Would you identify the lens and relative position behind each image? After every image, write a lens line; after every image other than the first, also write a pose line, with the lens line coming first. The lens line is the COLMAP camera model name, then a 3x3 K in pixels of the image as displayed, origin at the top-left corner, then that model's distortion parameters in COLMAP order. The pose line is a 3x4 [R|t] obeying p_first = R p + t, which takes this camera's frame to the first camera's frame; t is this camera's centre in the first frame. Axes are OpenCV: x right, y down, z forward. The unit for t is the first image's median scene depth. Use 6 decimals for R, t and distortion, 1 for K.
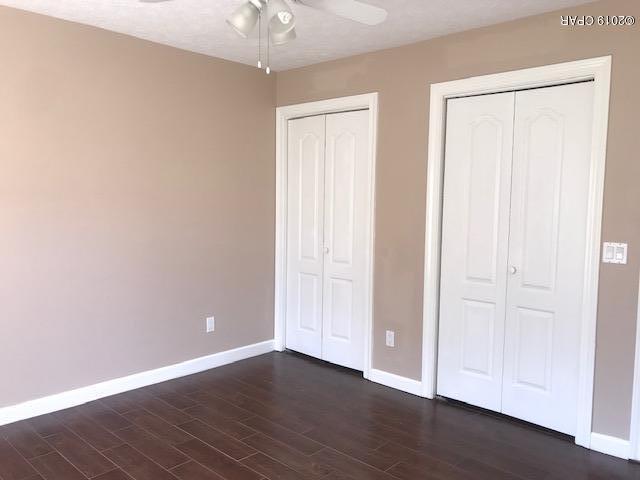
lens RADIAL K [[534.5, 0, 323.0], [0, 534.5, 240.2], [0, 0, 1]] dist [0.019217, -0.000328]
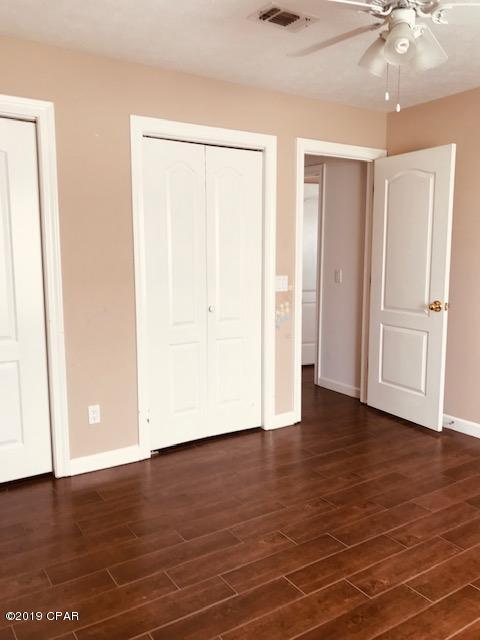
lens RADIAL K [[534.5, 0, 242.8], [0, 534.5, 320.0], [0, 0, 1]] dist [0.019217, -0.000328]
pose [[0.235317, -0.151471, 0.960043, -0.658657], [0.078534, 0.987515, 0.136556, -0.062756], [-0.968740, 0.043262, 0.244275, 0.621489]]
